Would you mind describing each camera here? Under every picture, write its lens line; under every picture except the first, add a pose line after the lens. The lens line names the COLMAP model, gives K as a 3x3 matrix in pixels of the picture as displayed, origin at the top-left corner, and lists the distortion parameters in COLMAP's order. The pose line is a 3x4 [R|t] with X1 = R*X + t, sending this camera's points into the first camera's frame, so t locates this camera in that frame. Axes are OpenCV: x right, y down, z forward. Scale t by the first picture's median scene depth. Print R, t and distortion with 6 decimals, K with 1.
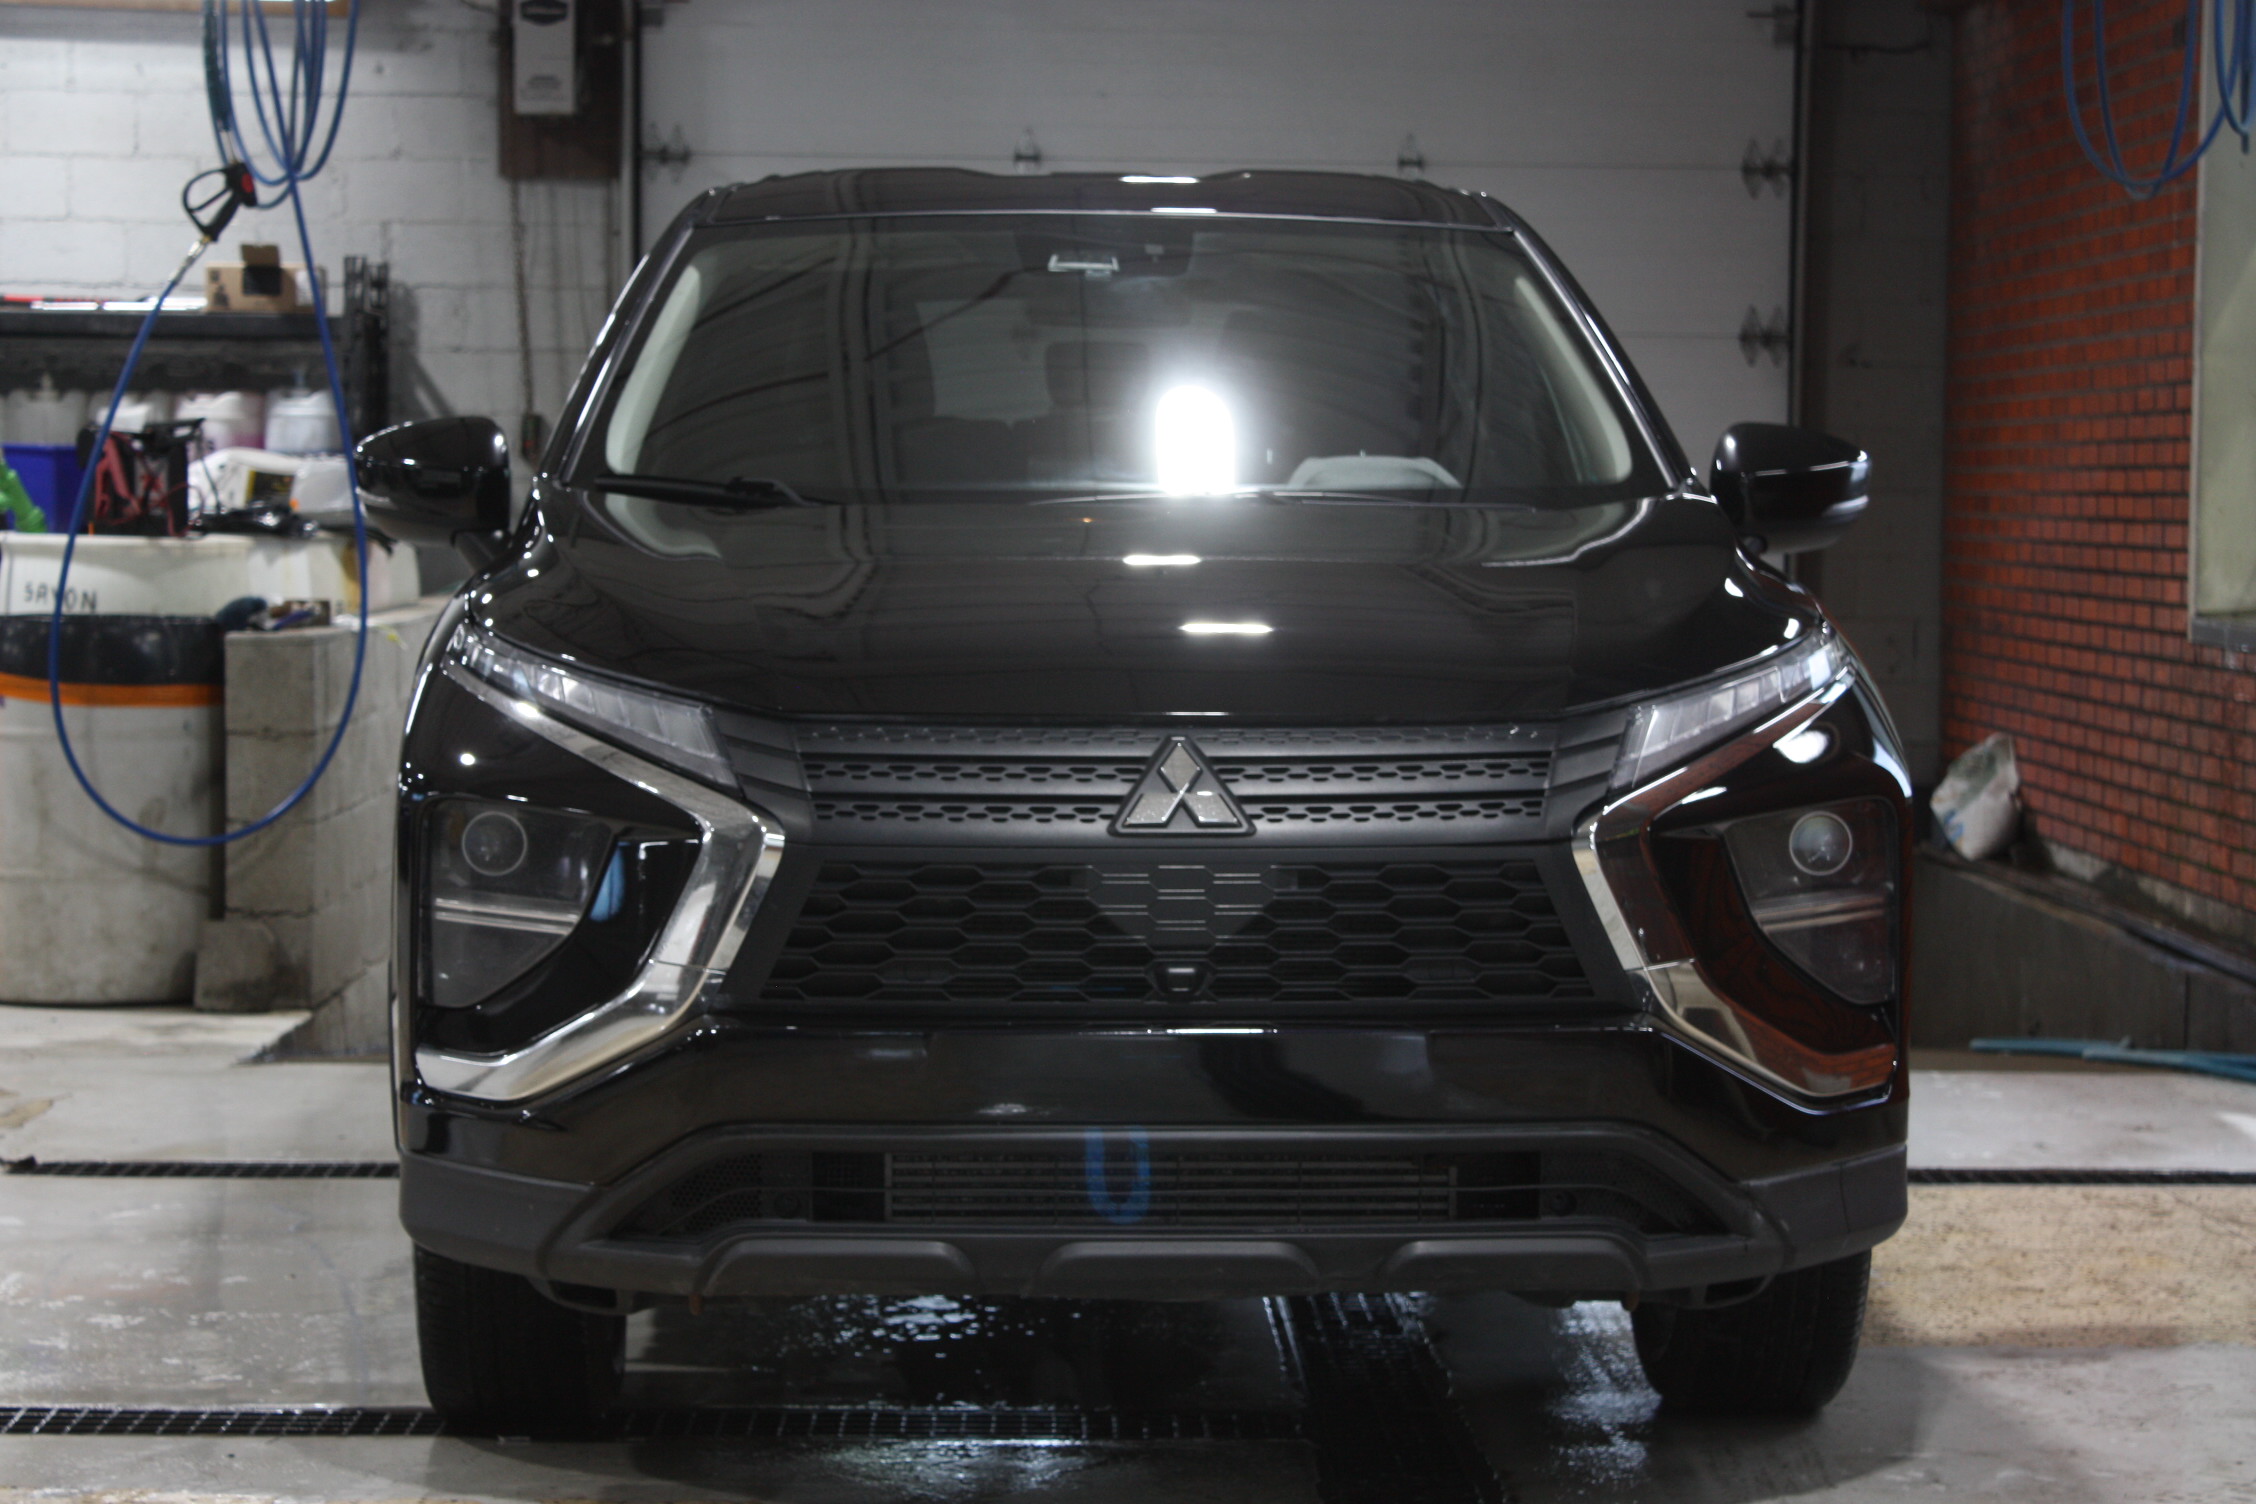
lens RADIAL K [[5096.6, 0, 1128.1], [0, 5096.6, 753.4], [0, 0, 1]] dist [0.104456, 0.000000]
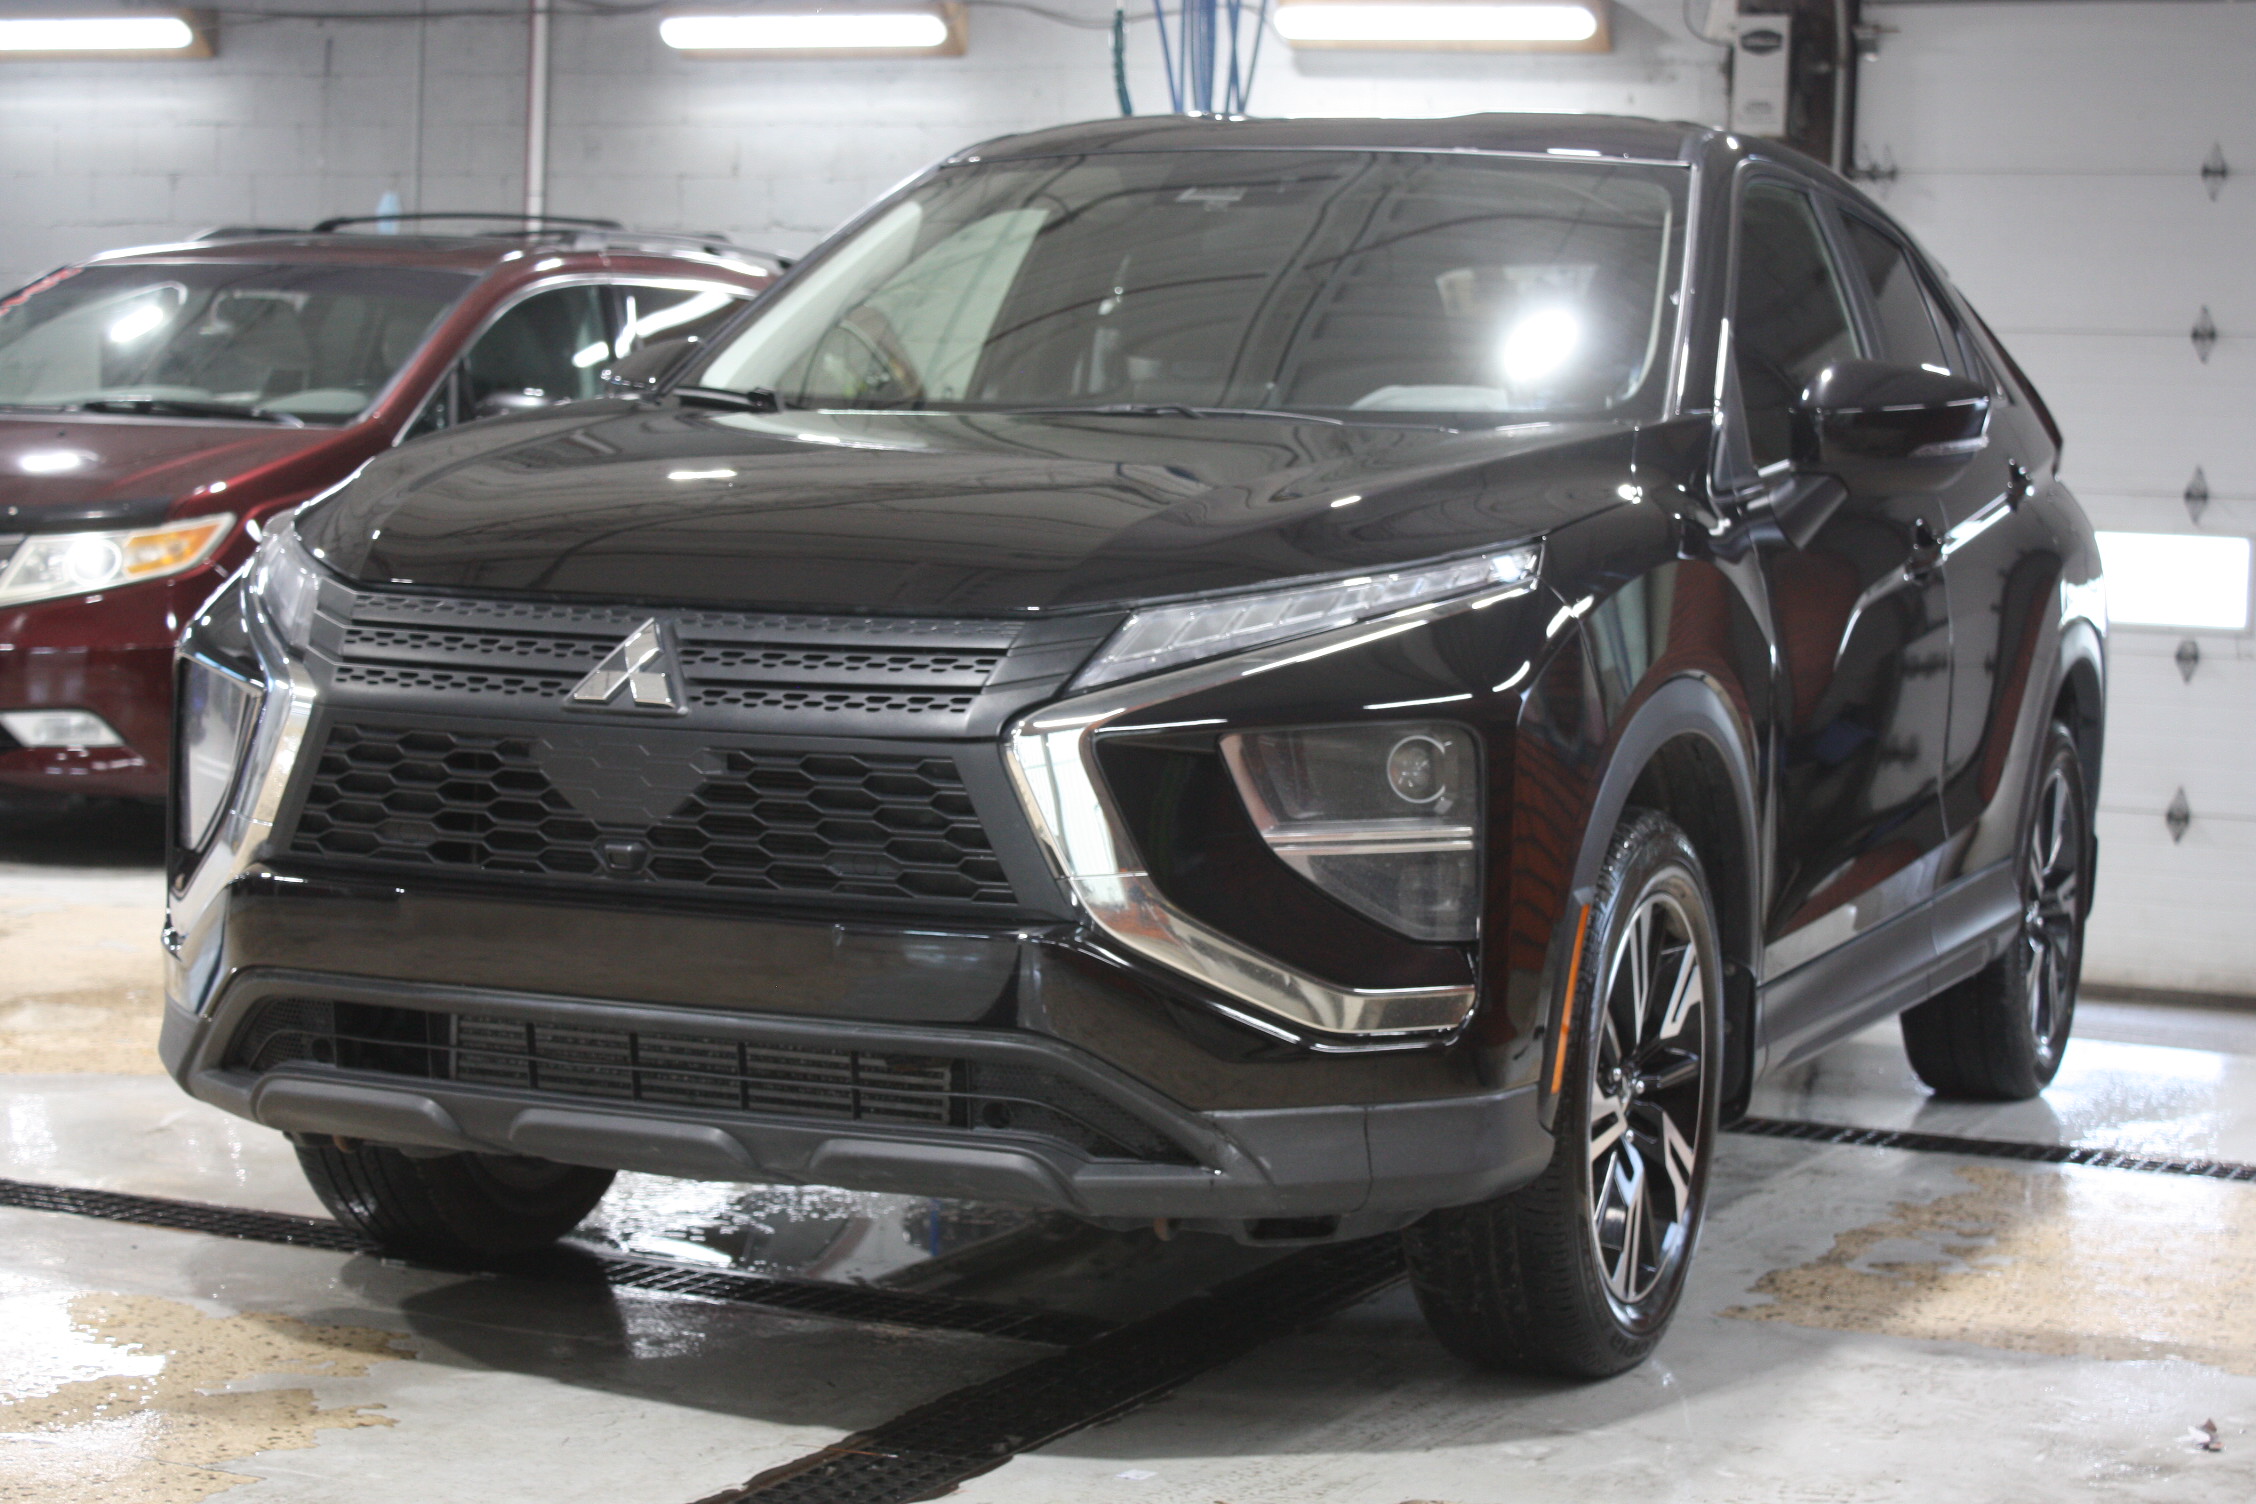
lens RADIAL K [[4290.4, 0, 1128.1], [0, 4290.4, 749.6], [0, 0, 1]] dist [0.075840, 0.000000]
pose [[0.899058, 0.052619, -0.434656, 0.453280], [-0.052355, 0.998549, 0.012589, 0.007167], [0.434688, 0.011438, 0.900509, 0.273169]]
